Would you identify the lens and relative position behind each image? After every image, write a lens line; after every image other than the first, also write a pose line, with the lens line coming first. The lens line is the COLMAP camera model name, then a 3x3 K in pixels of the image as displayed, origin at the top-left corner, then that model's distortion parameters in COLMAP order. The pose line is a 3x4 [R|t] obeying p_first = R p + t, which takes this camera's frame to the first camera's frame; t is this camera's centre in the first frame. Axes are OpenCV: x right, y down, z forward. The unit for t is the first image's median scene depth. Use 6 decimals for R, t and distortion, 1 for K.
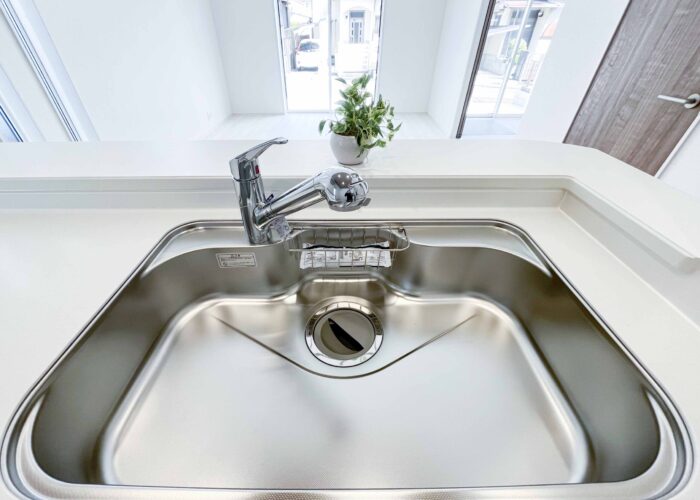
lens RADIAL K [[290.5, 0, 331.3], [0, 290.5, 258.4], [0, 0, 1]] dist [0.000176, 0.000027]
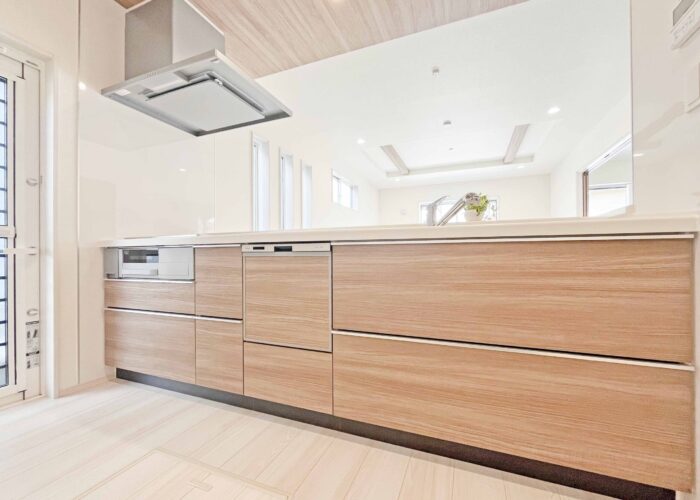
lens RADIAL K [[284.5, 0, 350.3], [0, 284.5, 252.2], [0, 0, 1]] dist [-0.000492, 0.000024]
pose [[0.936997, 0.007086, -0.349267, -0.010047], [-0.226111, 0.774417, -0.590890, 0.234137], [0.266291, 0.632635, 0.727229, -0.116034]]
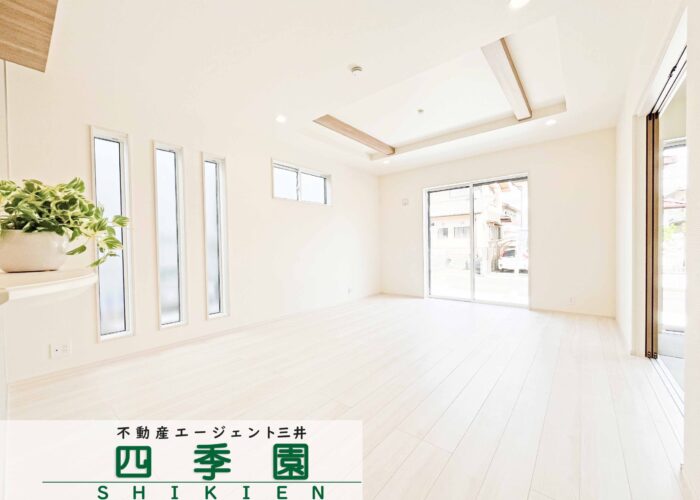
lens RADIAL K [[278.0, 0, 350.0], [0, 278.0, 250.0], [0, 0, 1]] dist [-0.000988, -0.000168]
pose [[0.791379, 0.002175, -0.611322, 0.310169], [-0.372216, 0.794982, -0.479019, -0.090695], [0.484948, 0.606629, 0.629942, 0.214020]]
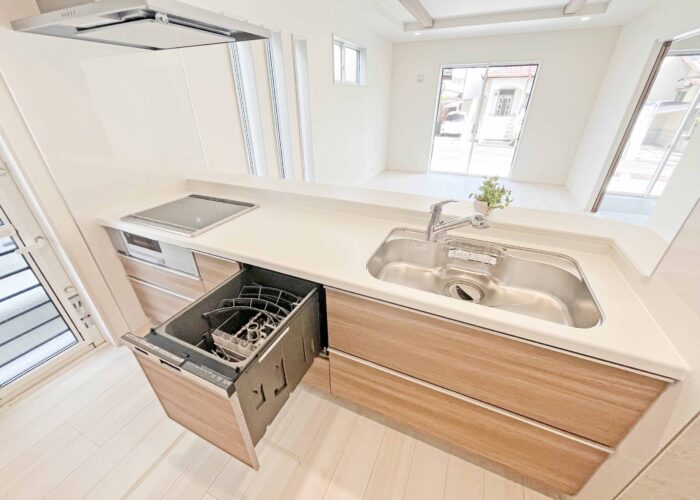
lens RADIAL K [[278.9, 0, 344.9], [0, 278.9, 248.0], [0, 0, 1]] dist [0.001634, 0.000154]
pose [[0.920866, 0.188842, -0.341093, -0.018389], [-0.246506, 0.959817, -0.134114, 0.068308], [0.302060, 0.207582, 0.930413, -0.181268]]
